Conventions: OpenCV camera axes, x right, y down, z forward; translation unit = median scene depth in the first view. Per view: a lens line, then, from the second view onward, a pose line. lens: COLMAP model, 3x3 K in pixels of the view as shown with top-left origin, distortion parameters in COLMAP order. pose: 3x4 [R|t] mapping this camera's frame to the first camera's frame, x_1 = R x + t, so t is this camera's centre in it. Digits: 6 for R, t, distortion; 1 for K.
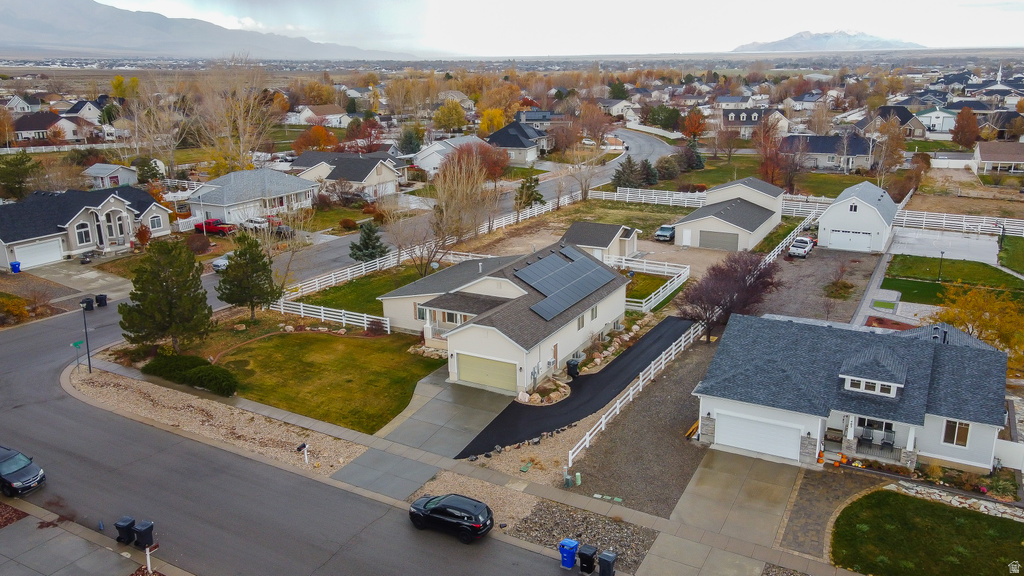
lens RADIAL K [[810.7, 0, 509.5], [0, 810.7, 290.1], [0, 0, 1]] dist [0.006566, 0.029231]
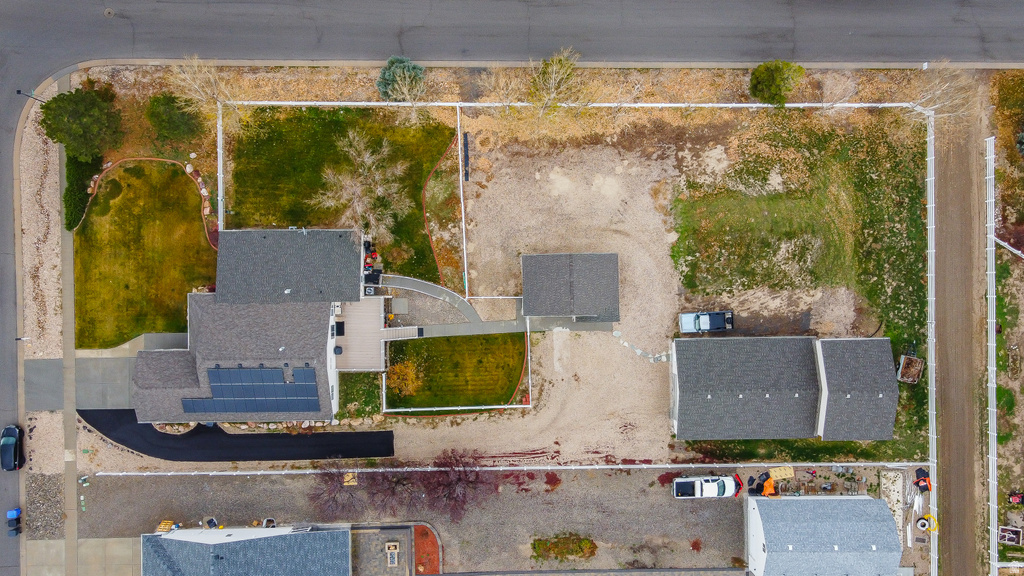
lens RADIAL K [[795.5, 0, 512.0], [0, 795.5, 288.0], [0, 0, 1]] dist [0.001898, 0.036114]
pose [[0.493339, 0.869812, 0.006679, 0.111914], [-0.248262, 0.133441, 0.959458, -1.232749], [0.833656, -0.474996, 0.281773, 1.038566]]
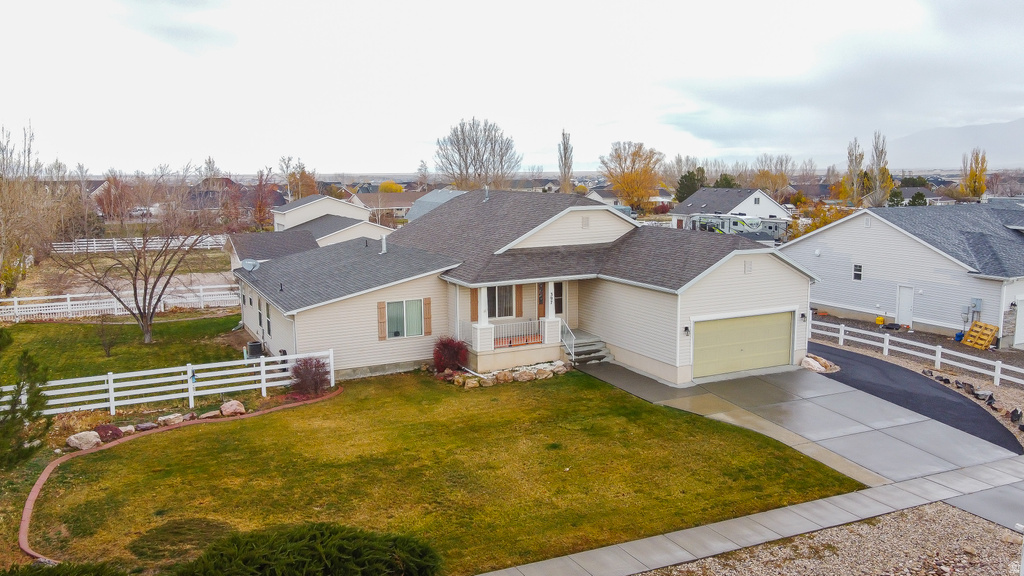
lens RADIAL K [[810.7, 0, 509.5], [0, 810.7, 290.1], [0, 0, 1]] dist [0.006566, 0.029231]
pose [[0.569749, -0.111936, 0.814160, -0.465152], [0.231823, 0.972339, -0.028547, 0.039705], [-0.788444, 0.205006, 0.579938, 0.687691]]
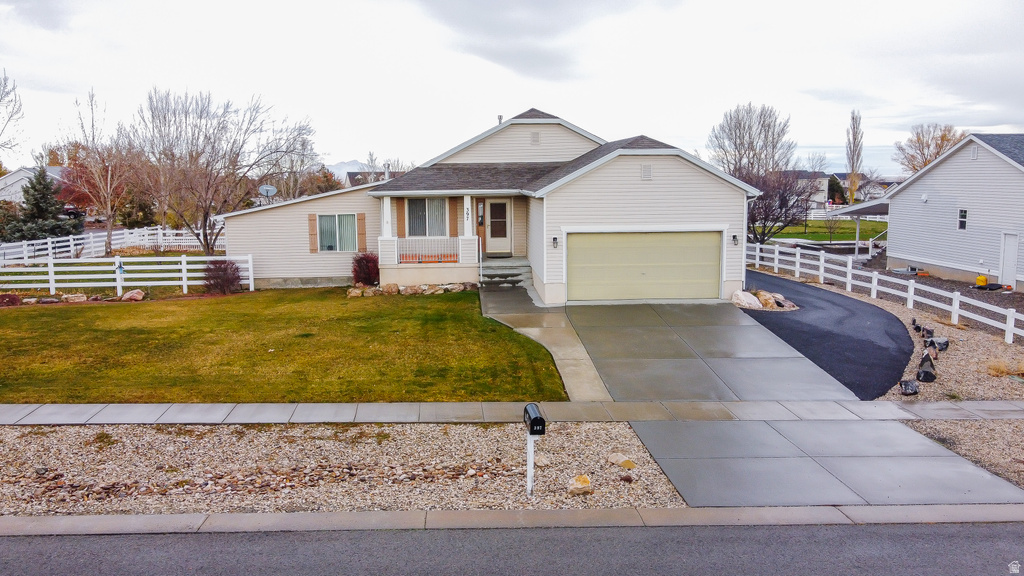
lens RADIAL K [[810.7, 0, 509.5], [0, 810.7, 290.1], [0, 0, 1]] dist [0.006566, 0.029231]
pose [[0.845389, -0.067323, 0.529892, -0.278406], [0.147898, 0.982743, -0.111099, 0.130404], [-0.513268, 0.172292, 0.840757, 0.569473]]
